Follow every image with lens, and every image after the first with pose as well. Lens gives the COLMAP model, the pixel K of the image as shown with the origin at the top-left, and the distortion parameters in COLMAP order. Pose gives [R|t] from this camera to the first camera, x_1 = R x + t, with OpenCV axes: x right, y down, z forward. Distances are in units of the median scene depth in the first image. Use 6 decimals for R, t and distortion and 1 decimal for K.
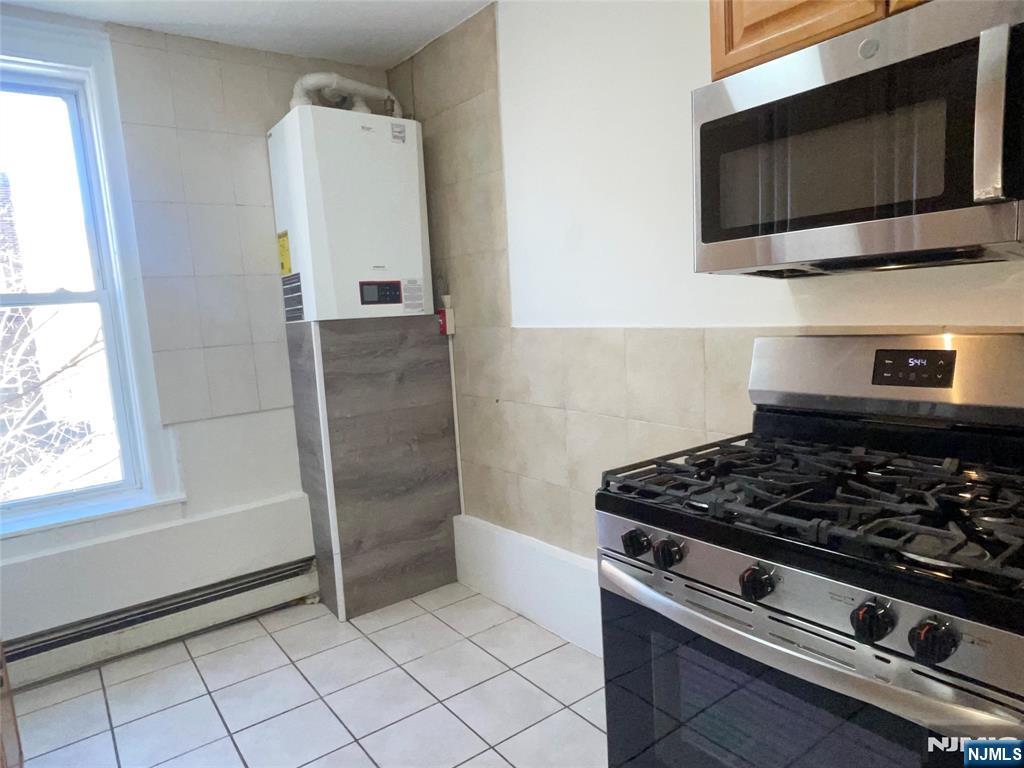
lens RADIAL K [[630.1, 0, 514.4], [0, 630.1, 391.8], [0, 0, 1]] dist [0.004114, -0.008288]
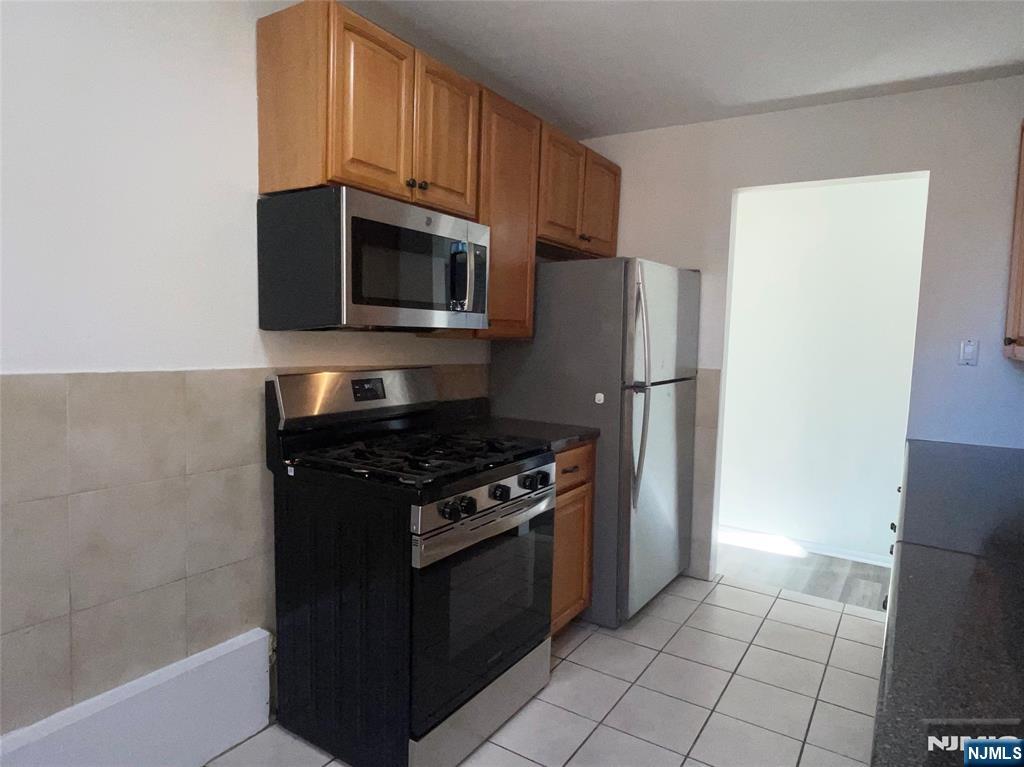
lens RADIAL K [[630.1, 0, 513.1], [0, 630.1, 386.0], [0, 0, 1]] dist [0.004114, -0.008288]
pose [[-0.339370, -0.017905, 0.940483, -0.505168], [0.126196, 0.989914, 0.064384, -0.048880], [-0.932150, 0.140535, -0.333687, 0.544392]]
